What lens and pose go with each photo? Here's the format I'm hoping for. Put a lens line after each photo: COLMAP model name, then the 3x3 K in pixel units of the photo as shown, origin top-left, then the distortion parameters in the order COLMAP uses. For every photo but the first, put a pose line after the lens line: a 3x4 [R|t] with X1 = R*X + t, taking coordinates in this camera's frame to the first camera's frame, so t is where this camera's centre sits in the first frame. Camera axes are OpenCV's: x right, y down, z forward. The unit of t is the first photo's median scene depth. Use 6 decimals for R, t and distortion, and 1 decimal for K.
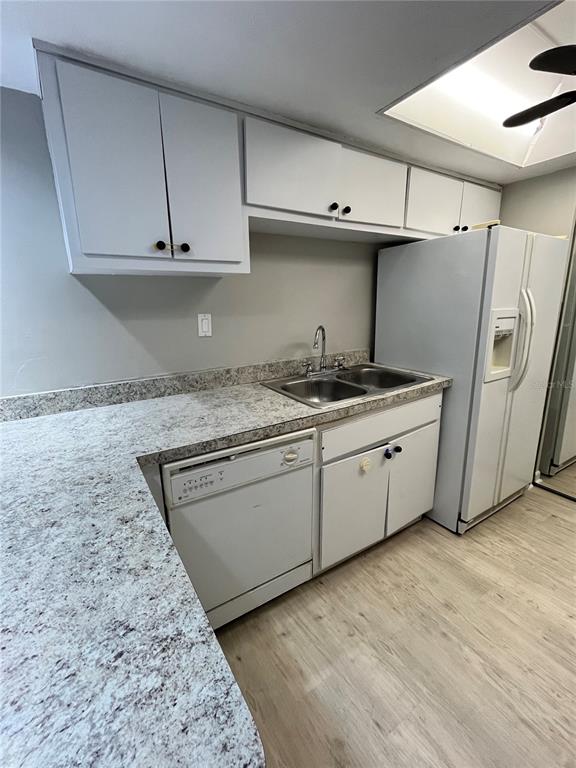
lens RADIAL K [[333.7, 0, 288.0], [0, 333.7, 384.0], [0, 0, 1]] dist [-0.002680, -0.000286]
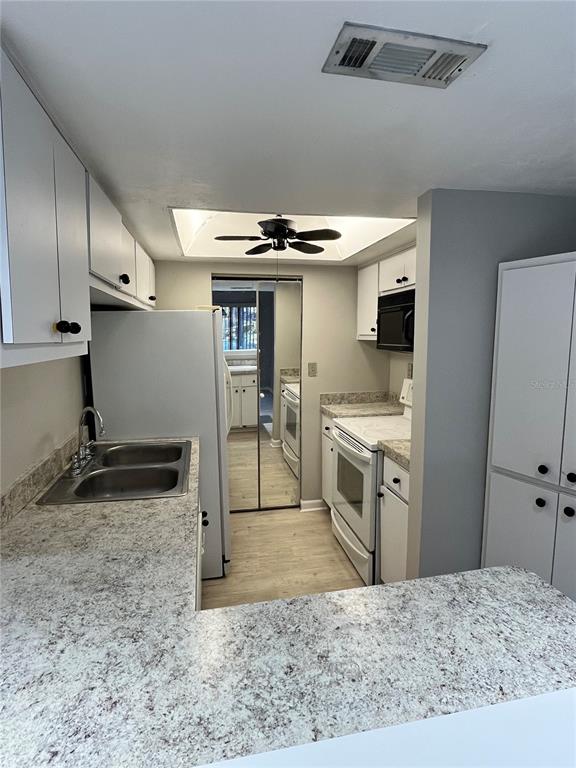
lens RADIAL K [[425.7, 0, 288.0], [0, 425.7, 384.0], [0, 0, 1]] dist [-0.002663, -0.000015]
pose [[0.357568, -0.094839, 0.929059, -0.963114], [0.220611, 0.975252, 0.014647, -0.199312], [-0.907456, 0.199724, 0.369641, 0.266483]]
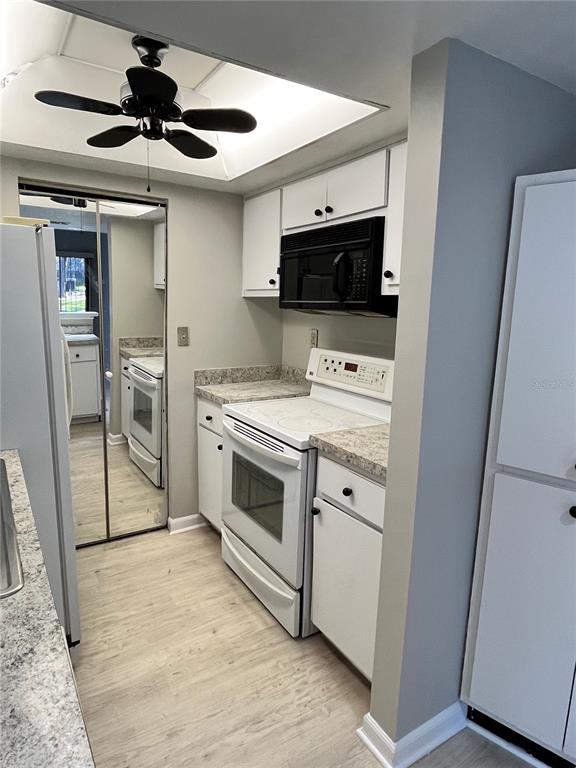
lens RADIAL K [[475.9, 0, 288.0], [0, 475.9, 384.0], [0, 0, 1]] dist [0.001863, 0.000332]
pose [[-0.006098, -0.149125, 0.988800, -0.535862], [0.211943, 0.966160, 0.147017, -0.224701], [-0.977263, 0.210466, 0.025715, 0.643961]]
